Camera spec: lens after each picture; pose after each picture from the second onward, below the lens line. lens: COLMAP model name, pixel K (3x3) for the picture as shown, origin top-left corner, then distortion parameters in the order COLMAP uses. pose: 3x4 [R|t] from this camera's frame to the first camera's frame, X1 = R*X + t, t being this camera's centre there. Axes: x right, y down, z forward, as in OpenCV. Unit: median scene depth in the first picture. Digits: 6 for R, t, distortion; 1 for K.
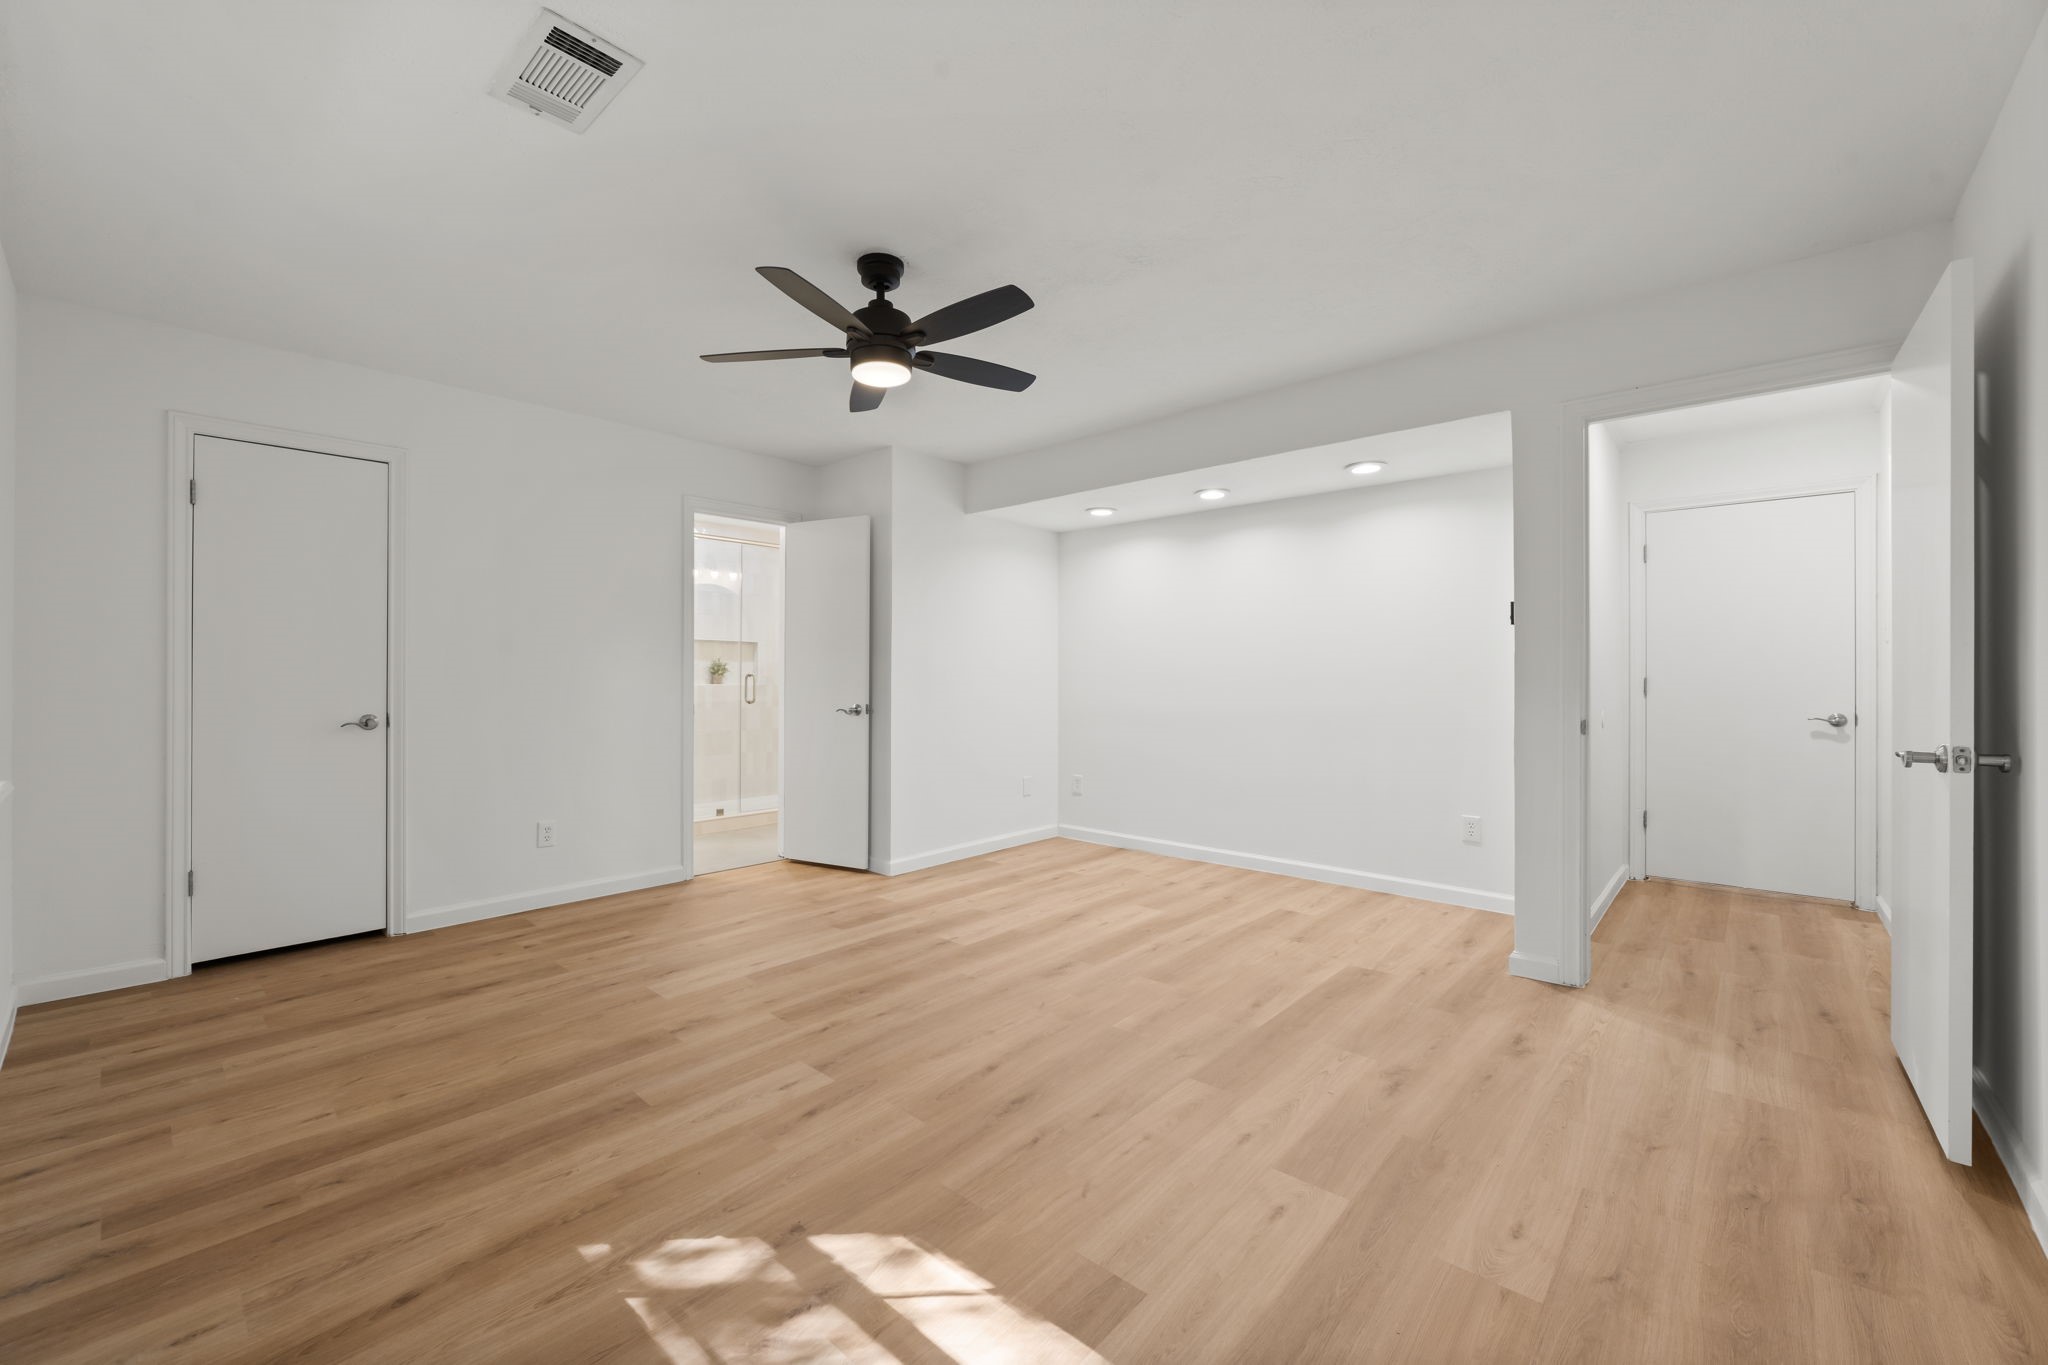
lens RADIAL K [[812.4, 0, 1023.4], [0, 812.4, 674.9], [0, 0, 1]] dist [-0.000684, -0.000111]
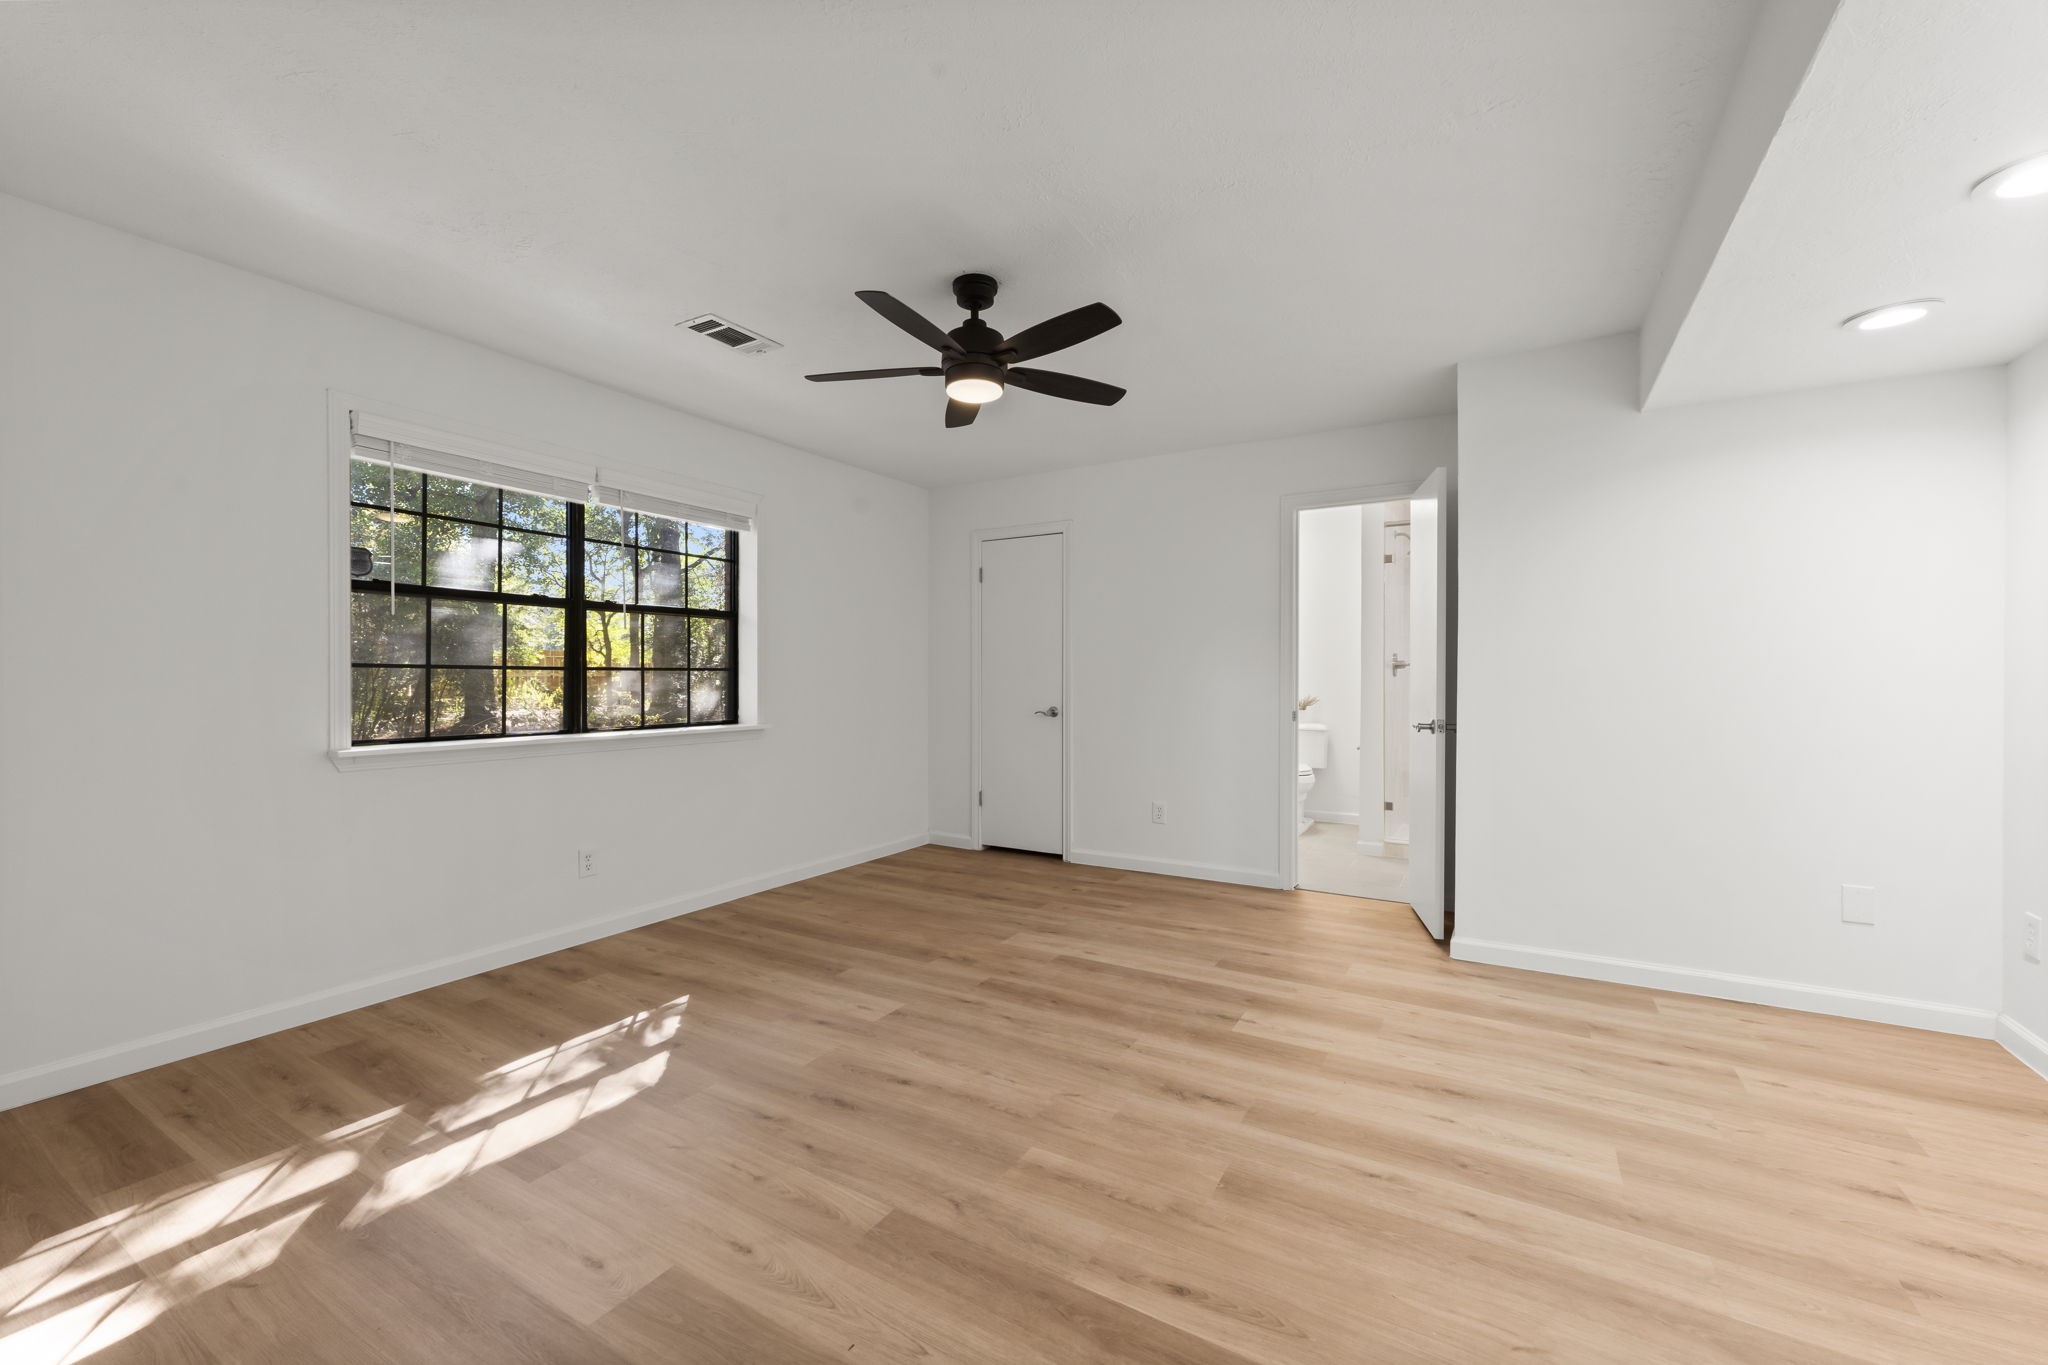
lens RADIAL K [[838.2, 0, 1024.0], [0, 838.2, 682.5], [0, 0, 1]] dist [0.002070, 0.000240]
pose [[0.189270, 0.005096, -0.981912, 0.830895], [-0.000173, 0.999987, 0.005156, -0.004200], [0.981925, -0.000806, 0.189268, 0.803813]]
